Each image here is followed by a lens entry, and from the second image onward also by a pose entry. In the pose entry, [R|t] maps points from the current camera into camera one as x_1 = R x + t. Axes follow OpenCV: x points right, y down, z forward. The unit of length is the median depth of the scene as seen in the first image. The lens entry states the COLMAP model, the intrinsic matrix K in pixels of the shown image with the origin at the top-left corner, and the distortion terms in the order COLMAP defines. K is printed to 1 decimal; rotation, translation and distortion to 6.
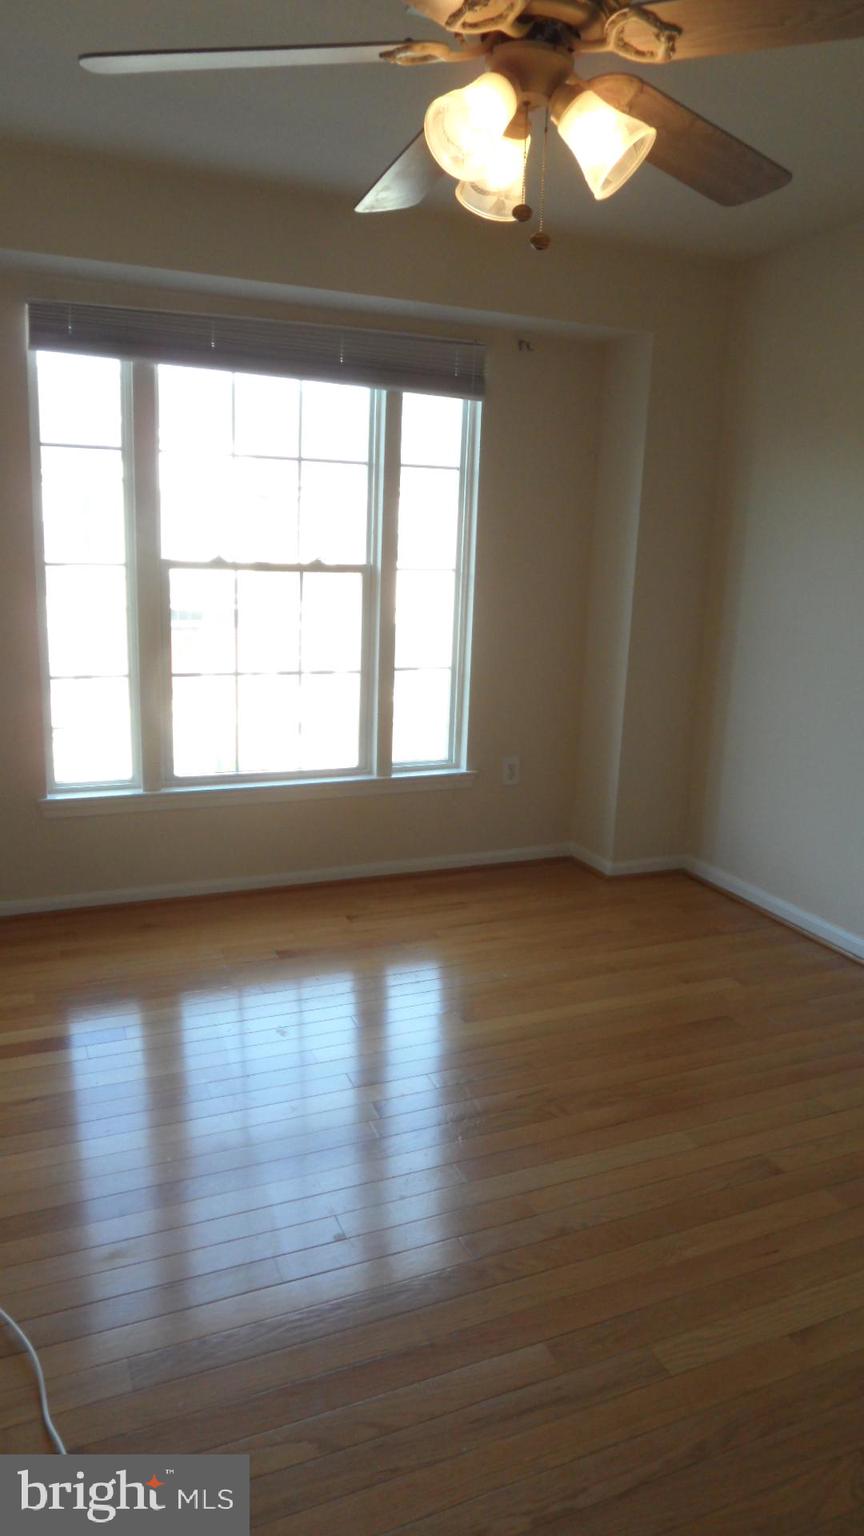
lens RADIAL K [[992.1, 0, 438.7], [0, 992.1, 763.9], [0, 0, 1]] dist [-0.035192, 0.000117]
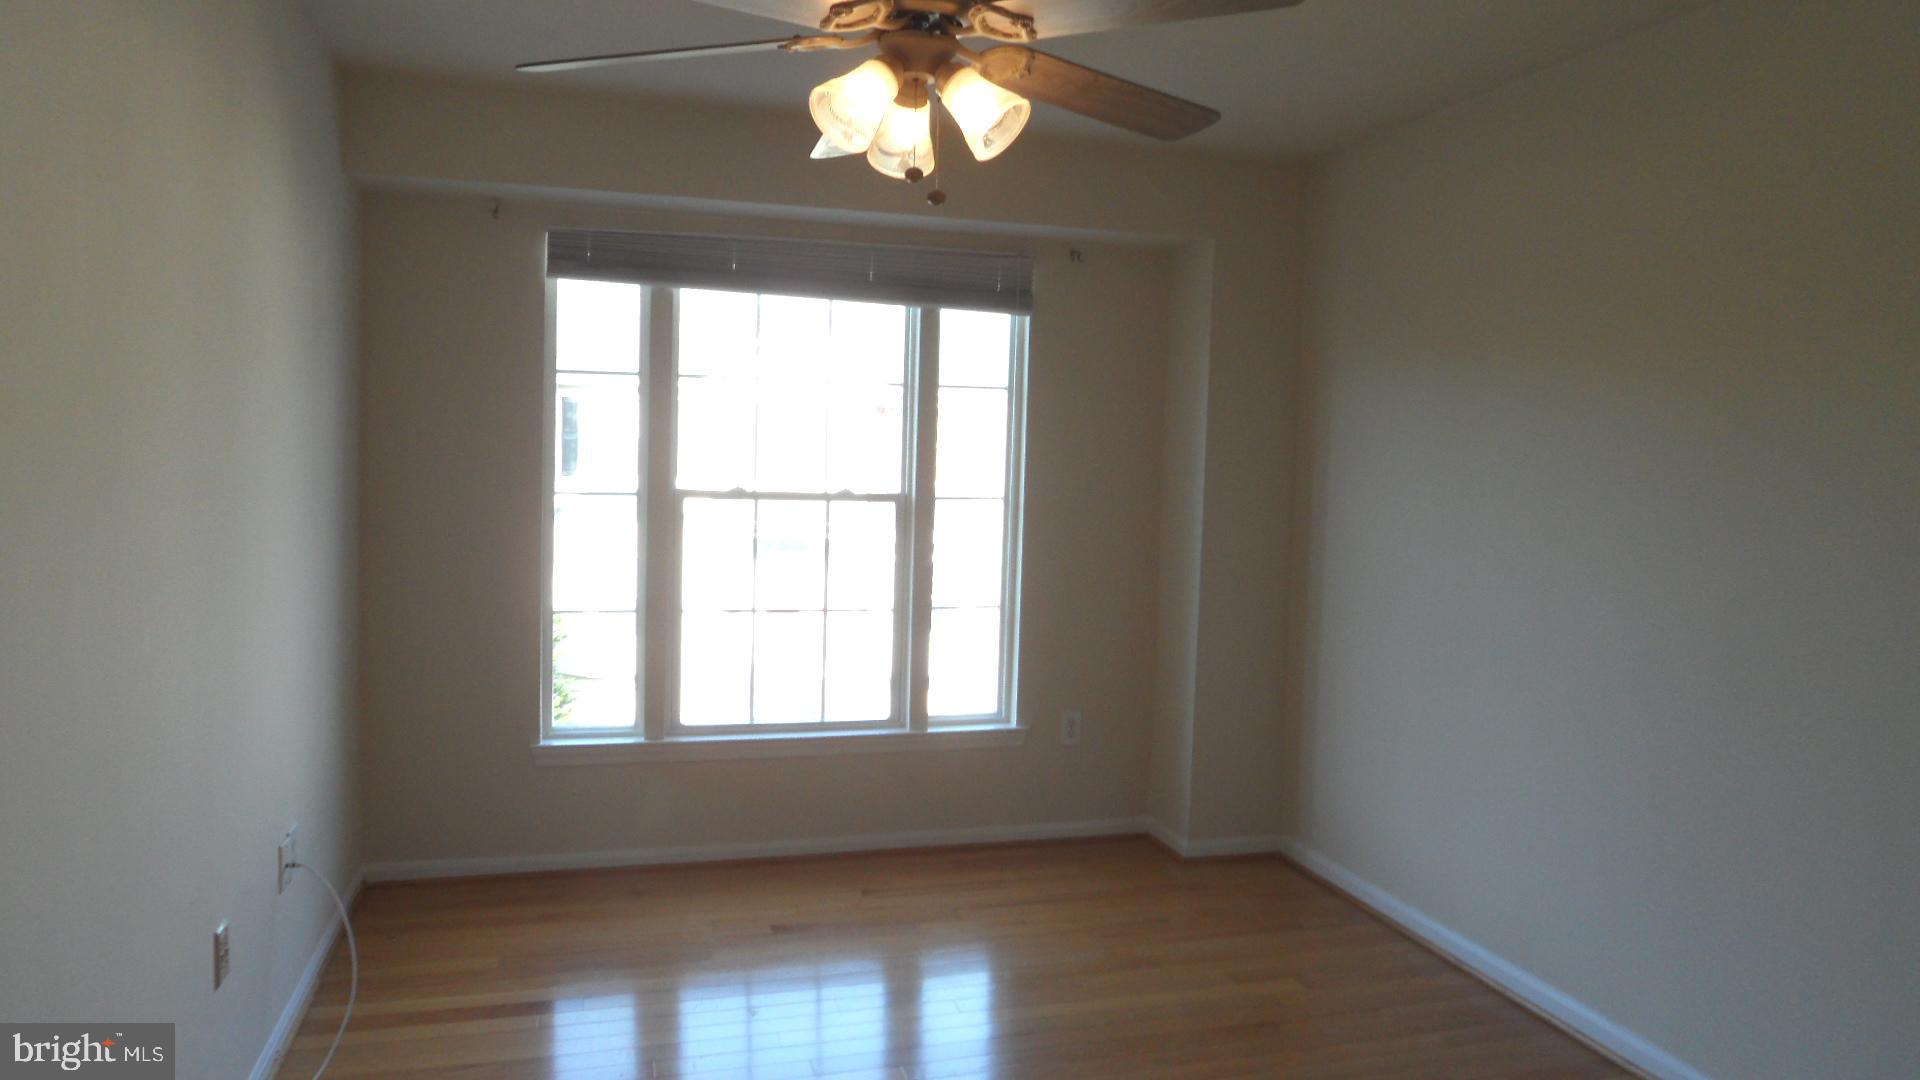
lens RADIAL K [[1240.1, 0, 953.5], [0, 1240.1, 534.7], [0, 0, 1]] dist [-0.035192, 0.000117]
pose [[0.991586, 0.001241, -0.129441, 0.127027], [-0.021468, 0.987682, -0.154993, 0.011655], [0.127654, 0.156468, 0.979399, -0.101917]]
